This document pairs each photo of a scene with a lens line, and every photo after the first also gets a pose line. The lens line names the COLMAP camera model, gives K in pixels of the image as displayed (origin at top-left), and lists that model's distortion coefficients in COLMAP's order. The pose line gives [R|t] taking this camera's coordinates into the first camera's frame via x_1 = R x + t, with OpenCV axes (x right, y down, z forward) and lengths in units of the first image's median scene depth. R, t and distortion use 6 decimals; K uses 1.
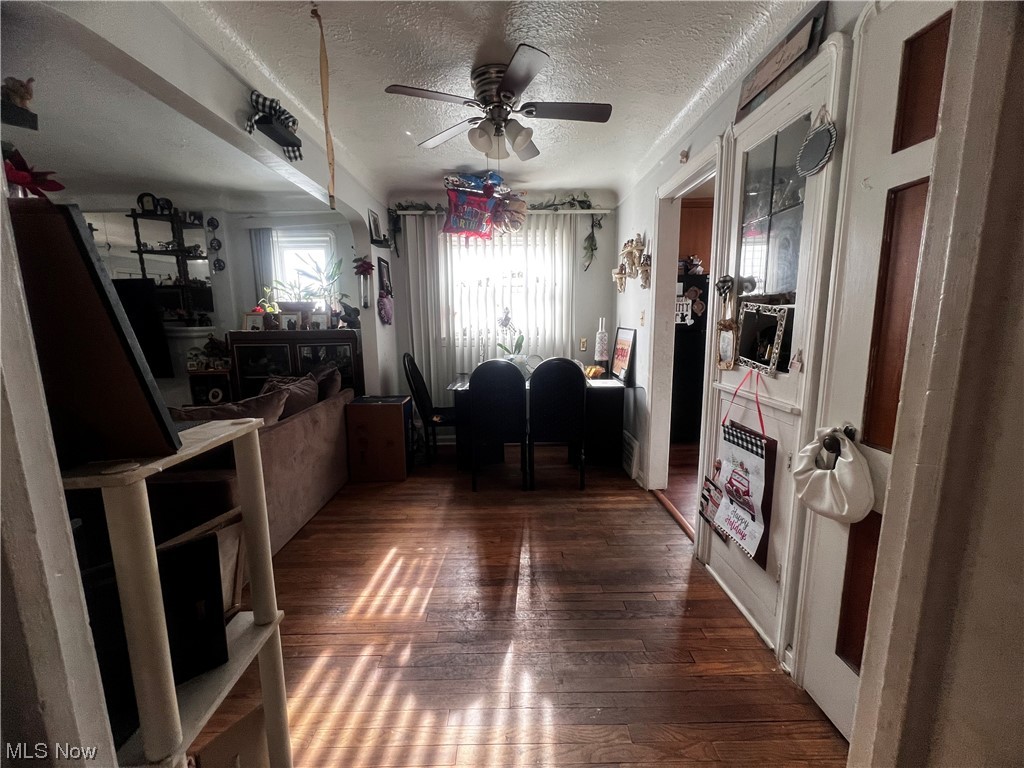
lens RADIAL K [[409.2, 0, 512.0], [0, 409.2, 384.0], [0, 0, 1]] dist [-0.000025, 0.000184]
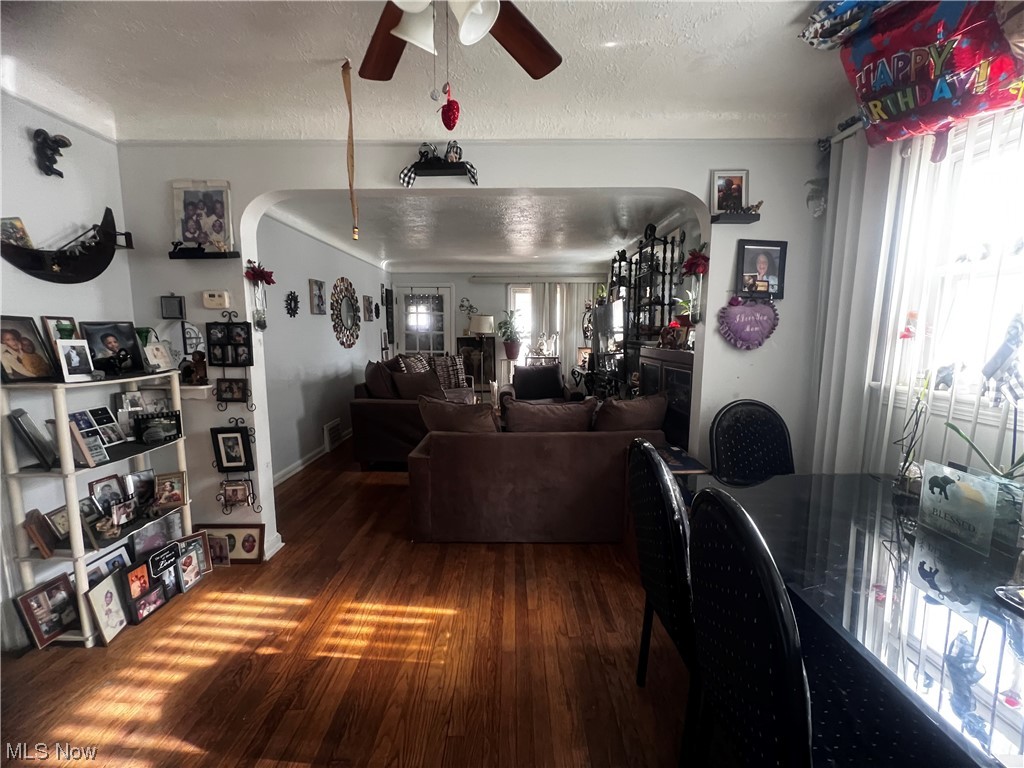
lens RADIAL K [[409.2, 0, 512.0], [0, 409.2, 384.0], [0, 0, 1]] dist [-0.000025, 0.000184]
pose [[-0.015038, 0.140526, -0.989963, 0.593118], [-0.161904, 0.976667, 0.141098, -0.240765], [0.986692, 0.162401, 0.008065, 1.278603]]
